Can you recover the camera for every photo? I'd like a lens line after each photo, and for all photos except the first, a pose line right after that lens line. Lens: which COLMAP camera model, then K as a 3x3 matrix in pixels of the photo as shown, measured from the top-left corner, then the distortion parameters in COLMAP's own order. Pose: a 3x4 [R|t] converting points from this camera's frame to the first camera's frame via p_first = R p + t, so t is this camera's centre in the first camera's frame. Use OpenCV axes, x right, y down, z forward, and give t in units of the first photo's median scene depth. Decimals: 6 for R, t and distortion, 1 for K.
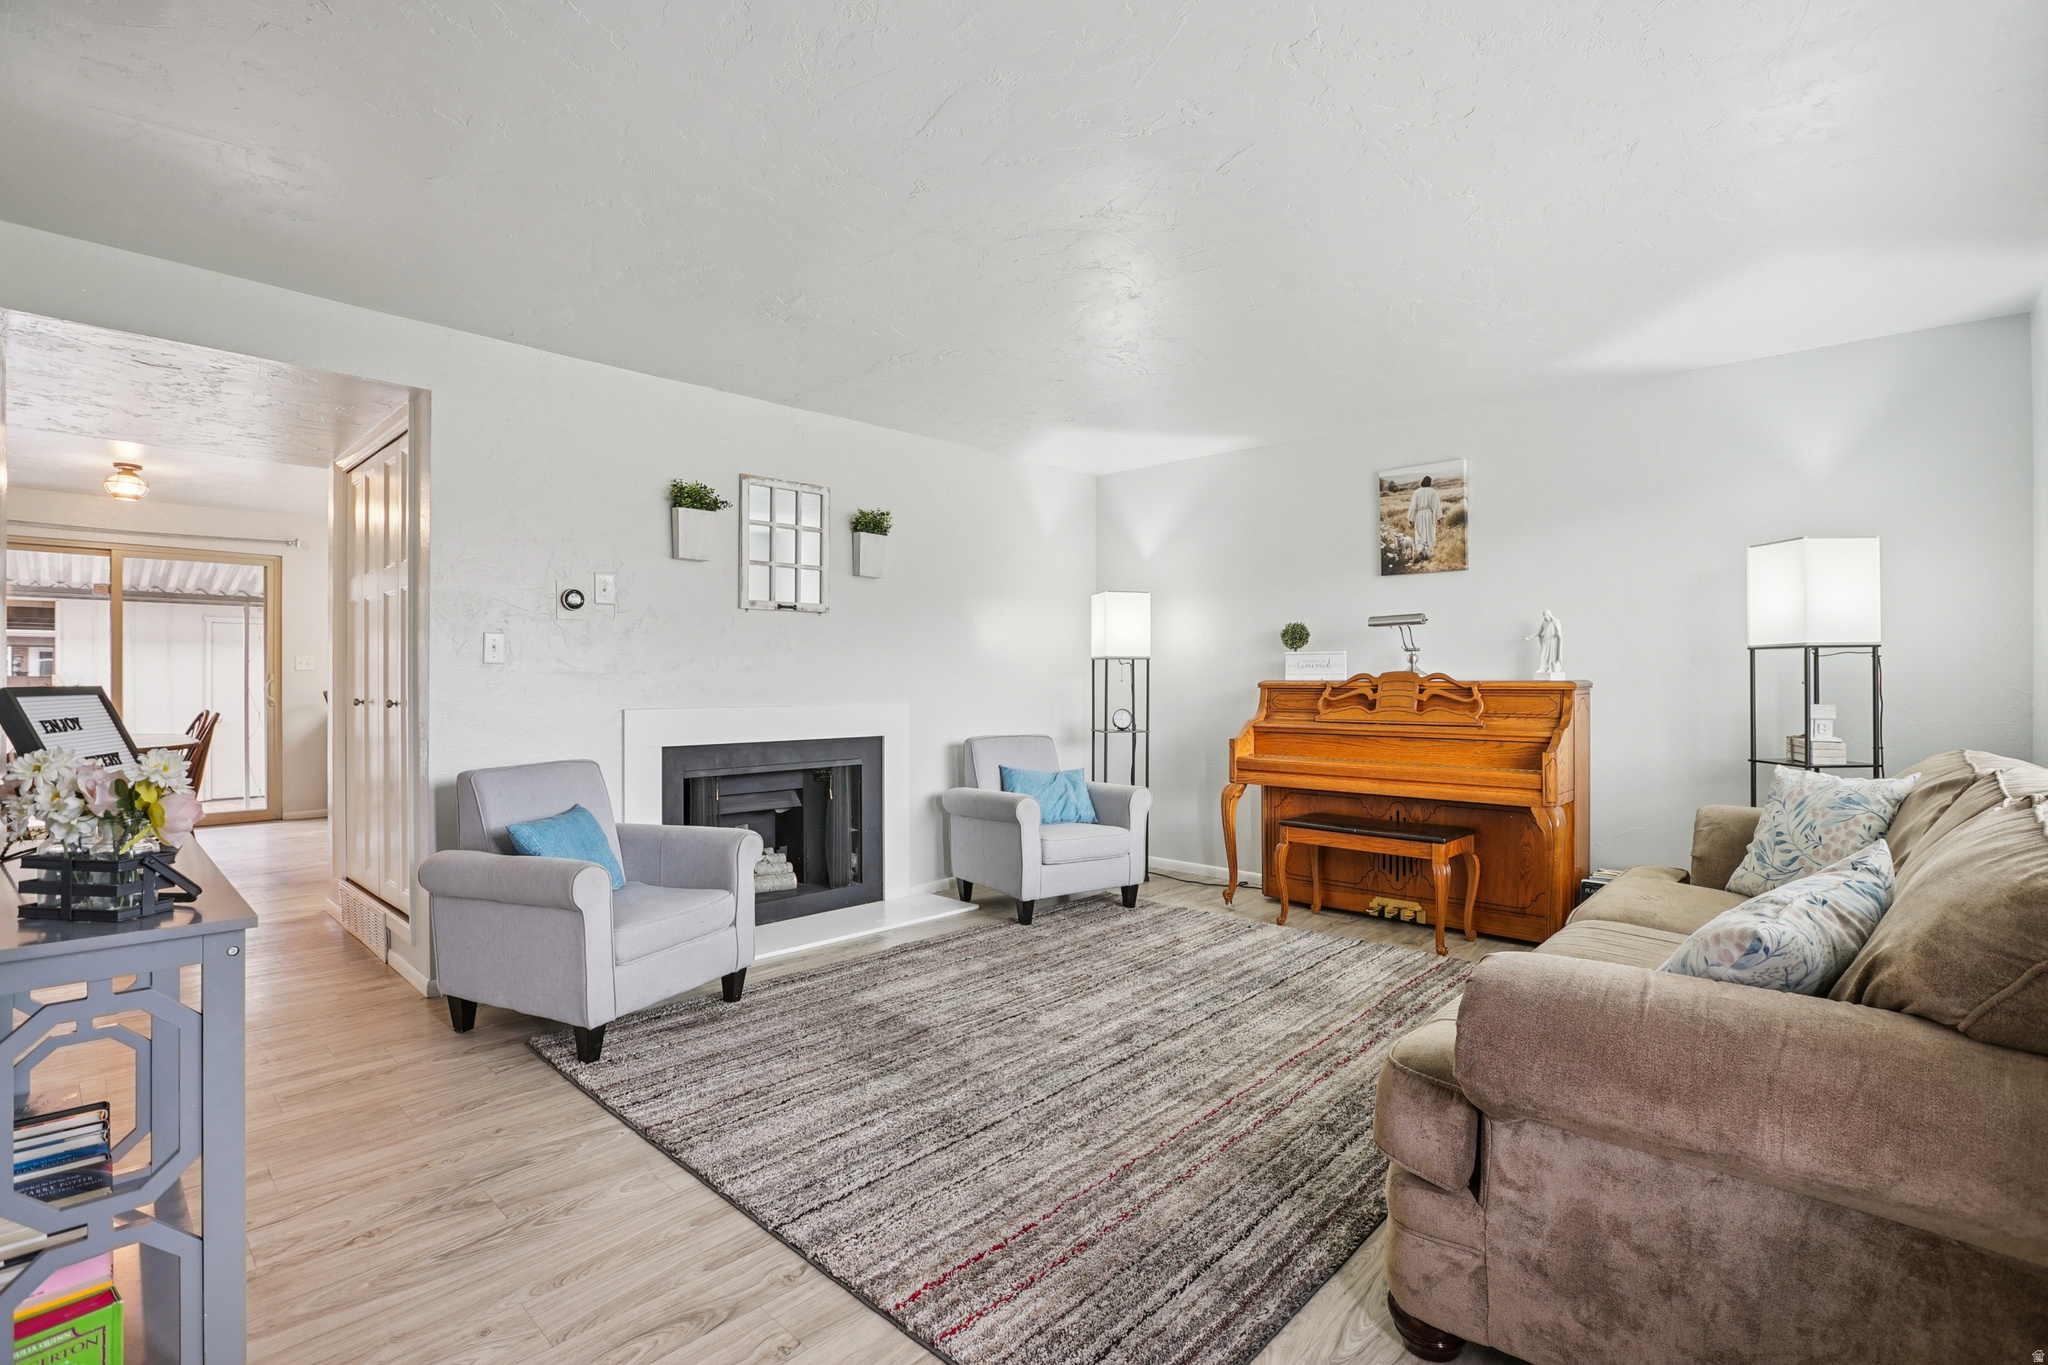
lens RADIAL K [[946.9, 0, 1024.0], [0, 946.9, 682.5], [0, 0, 1]] dist [-0.046952, 0.017263]
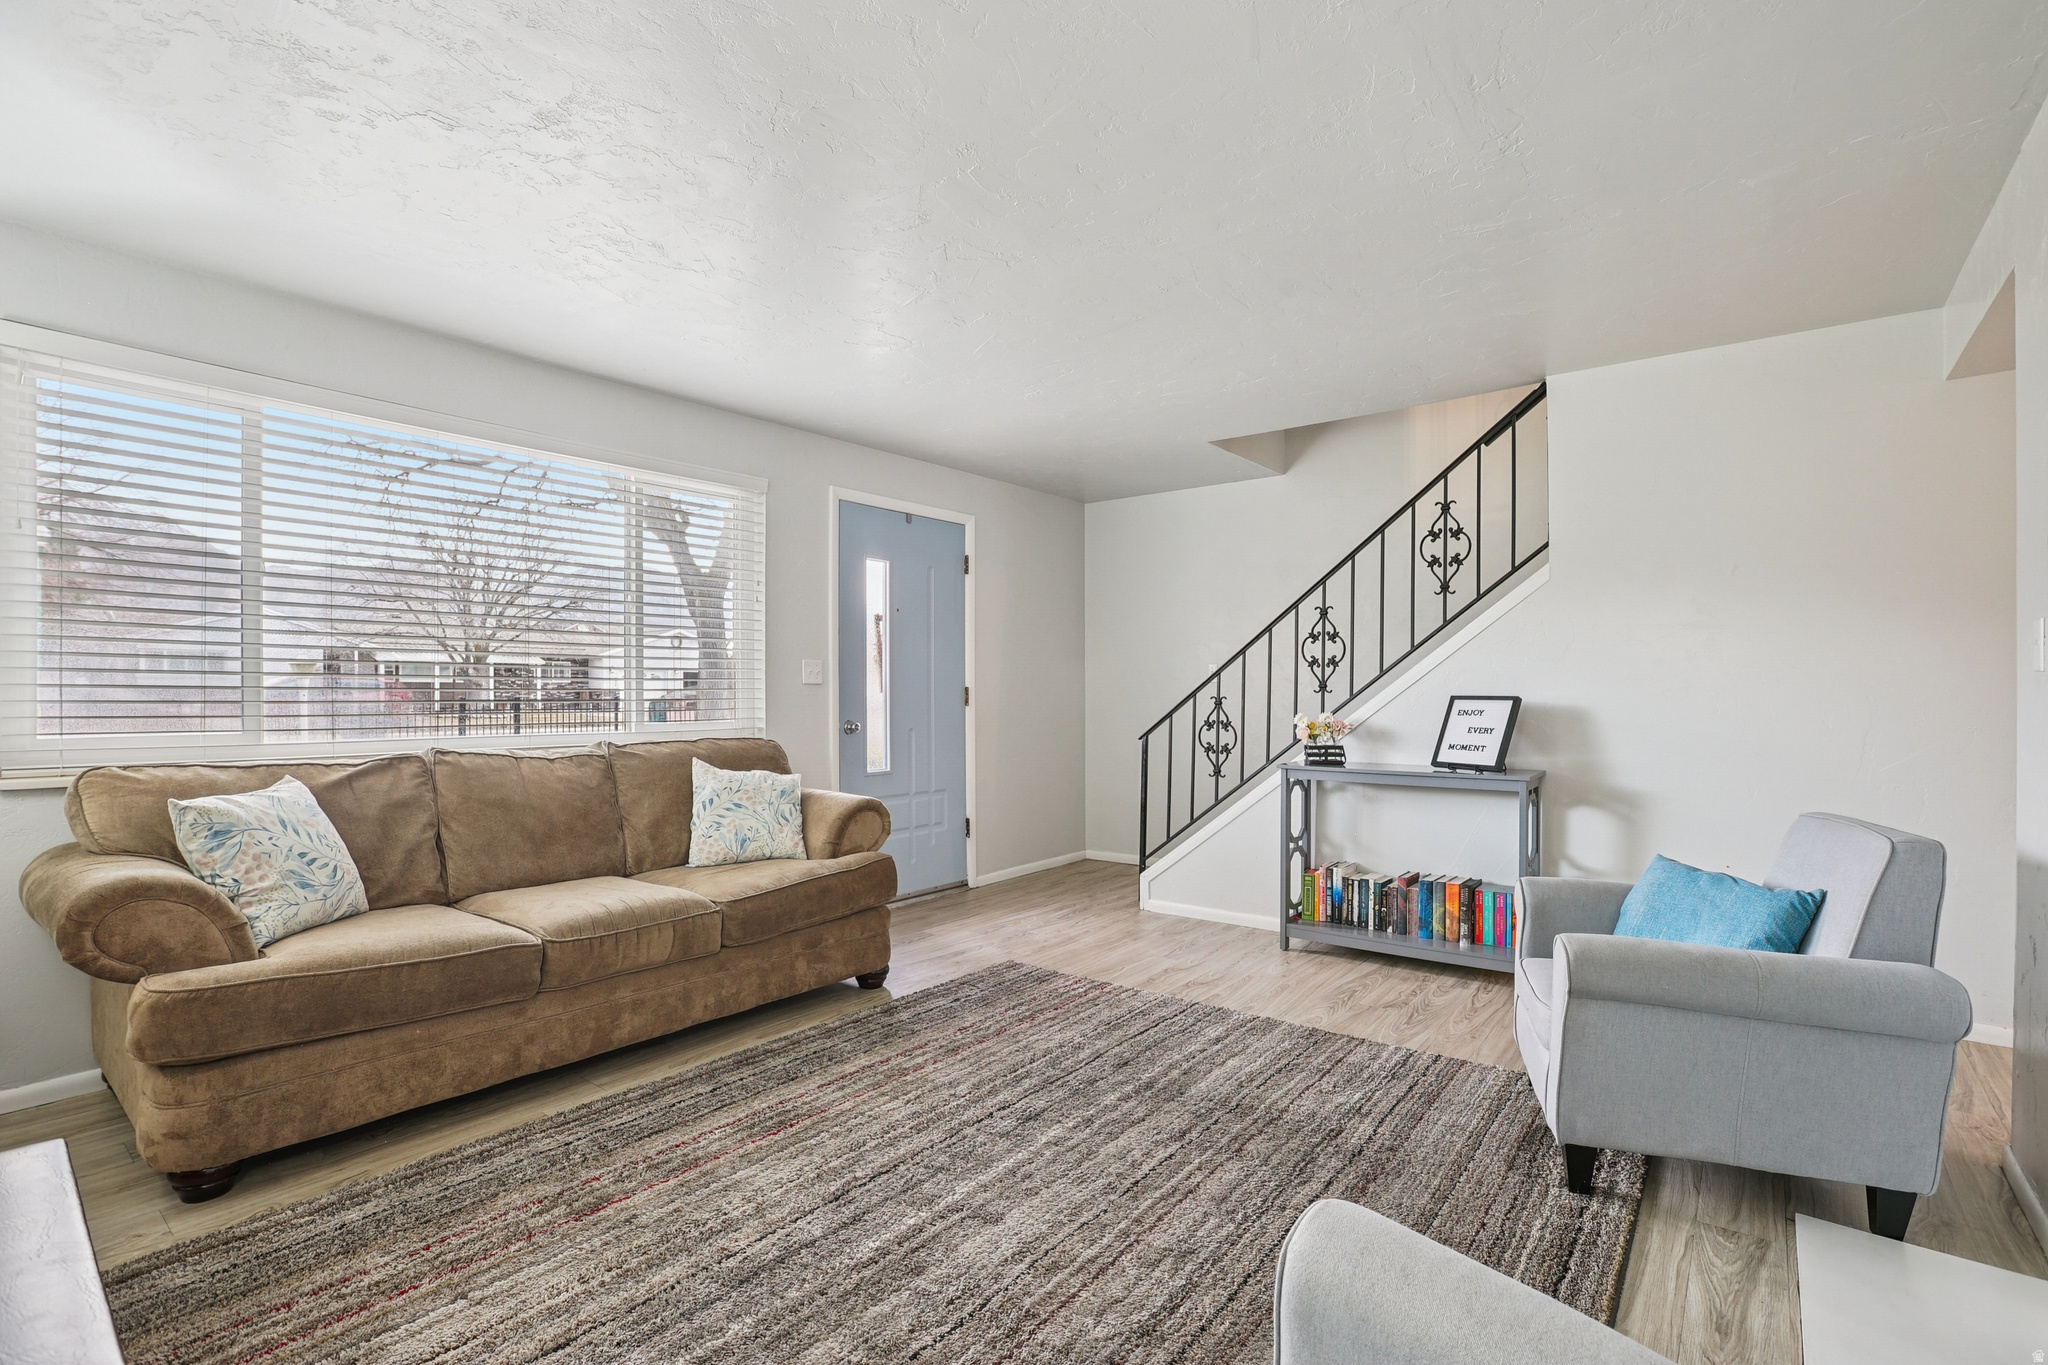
lens RADIAL K [[949.9, 0, 1040.8], [0, 949.9, 700.3], [0, 0, 1]] dist [-0.054849, 0.018517]
pose [[-0.994945, -0.004217, -0.100330, 0.093910], [-0.005743, 0.999872, 0.014923, -0.005898], [0.100254, 0.015423, -0.994842, 1.187092]]
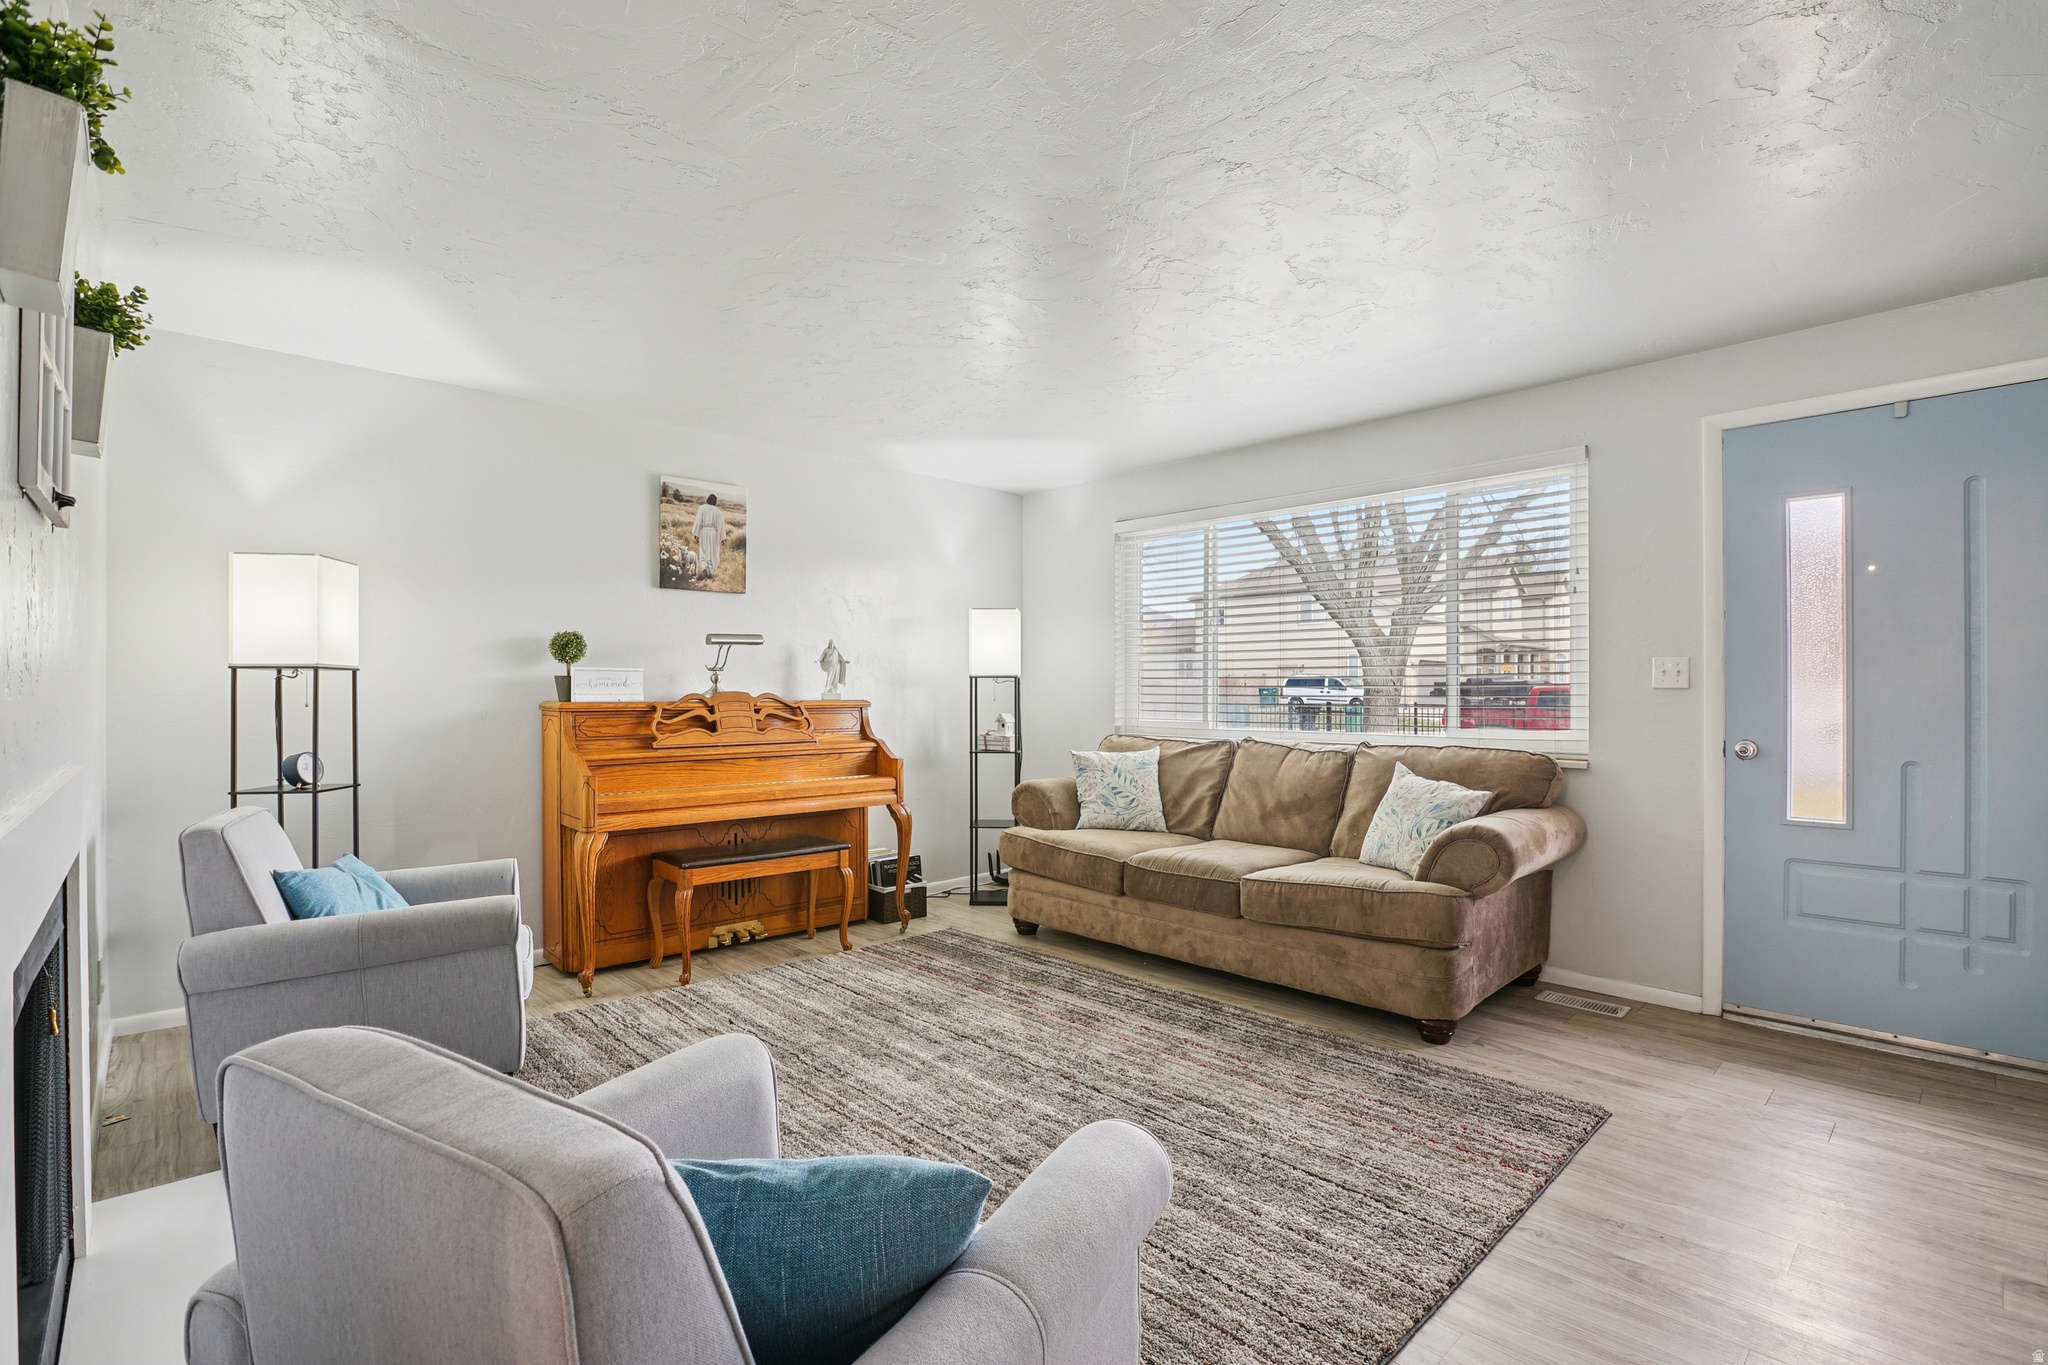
lens RADIAL K [[949.9, 0, 1040.8], [0, 949.9, 700.3], [0, 0, 1]] dist [-0.054849, 0.018517]
pose [[0.054619, -0.006508, 0.998486, -0.557982], [0.008139, 0.999948, 0.006072, -0.005683], [-0.998474, 0.007795, 0.054669, 0.613915]]
